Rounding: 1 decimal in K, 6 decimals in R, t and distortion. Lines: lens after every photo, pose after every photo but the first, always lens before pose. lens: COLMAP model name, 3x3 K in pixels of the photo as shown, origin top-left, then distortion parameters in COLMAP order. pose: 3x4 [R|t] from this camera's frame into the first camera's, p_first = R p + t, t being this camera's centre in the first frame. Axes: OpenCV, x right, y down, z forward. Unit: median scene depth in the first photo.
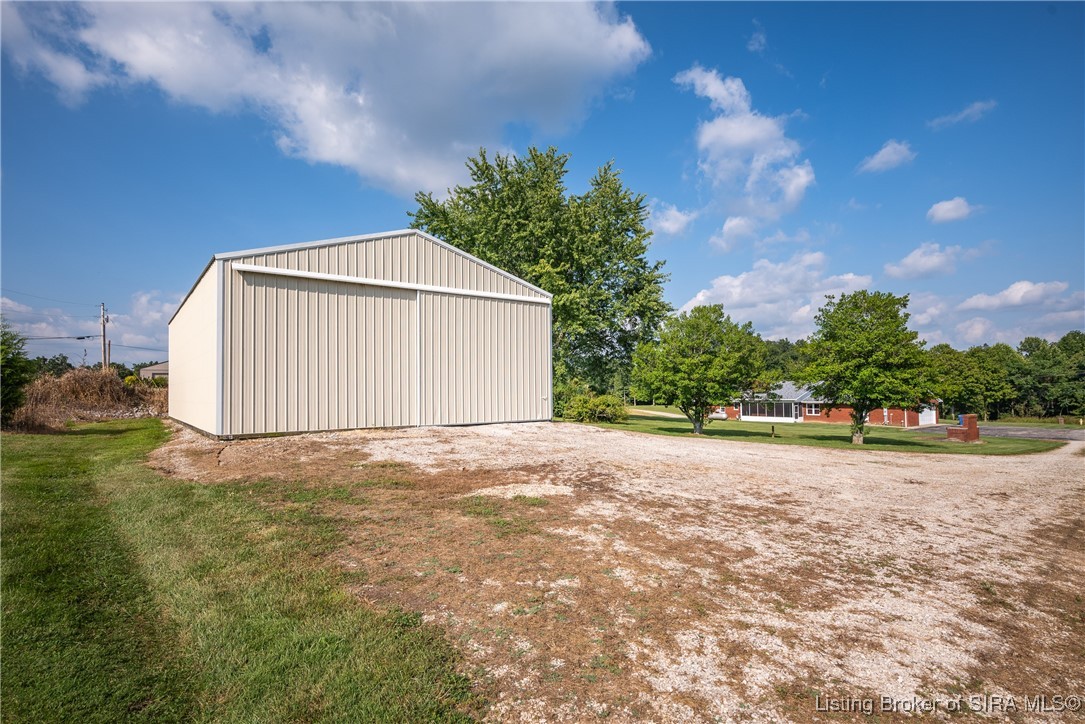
lens RADIAL K [[528.9, 0, 542.5], [0, 528.9, 362.0], [0, 0, 1]] dist [0.000090, 0.000050]
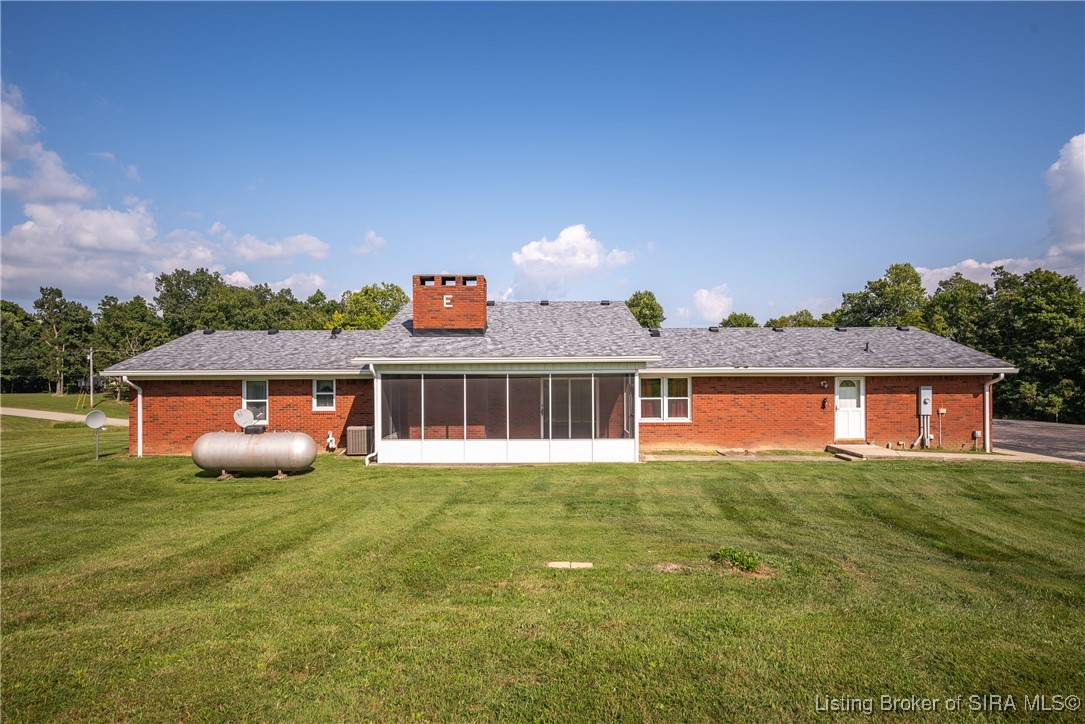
lens RADIAL K [[575.9, 0, 542.4], [0, 575.9, 376.0], [0, 0, 1]] dist [0.000277, -0.000142]
pose [[0.579664, -0.002905, 0.814850, 0.211811], [-0.044891, 0.998361, 0.035493, 0.059953], [-0.813618, -0.057153, 0.578584, 0.750991]]
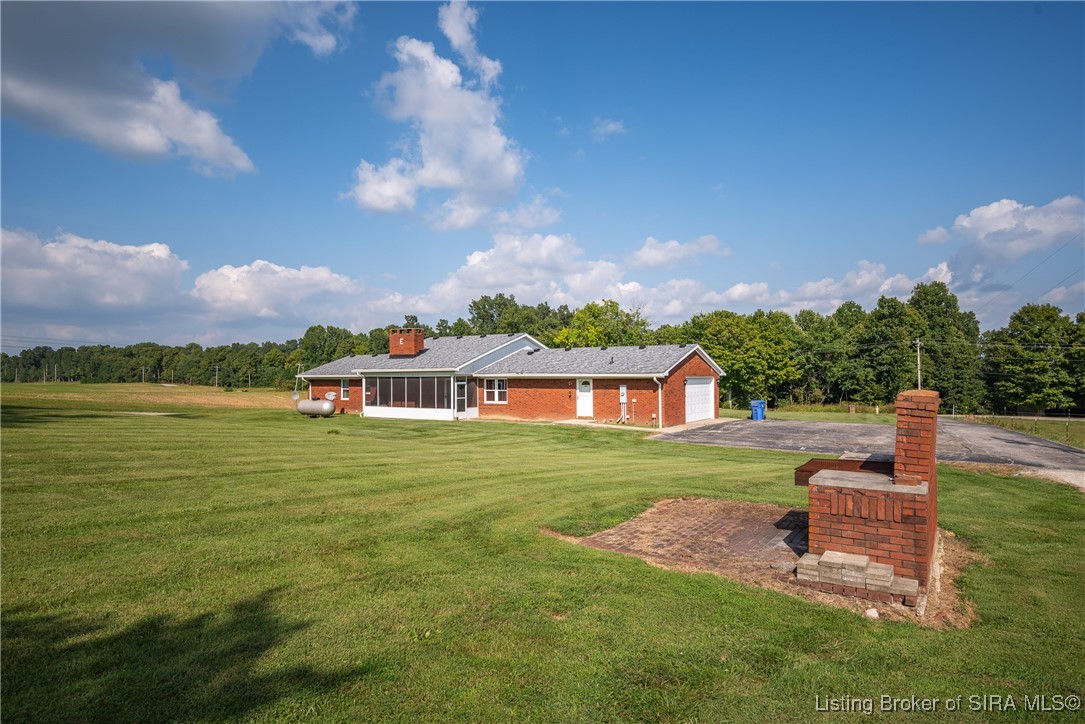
lens RADIAL K [[631.7, 0, 542.5], [0, 631.7, 362.0], [0, 0, 1]] dist [-0.002634, -0.000243]
pose [[0.928068, 0.015201, 0.372099, 0.289276], [-0.026040, 0.999370, 0.024122, 0.041713], [-0.371498, -0.032076, 0.927879, 0.395708]]
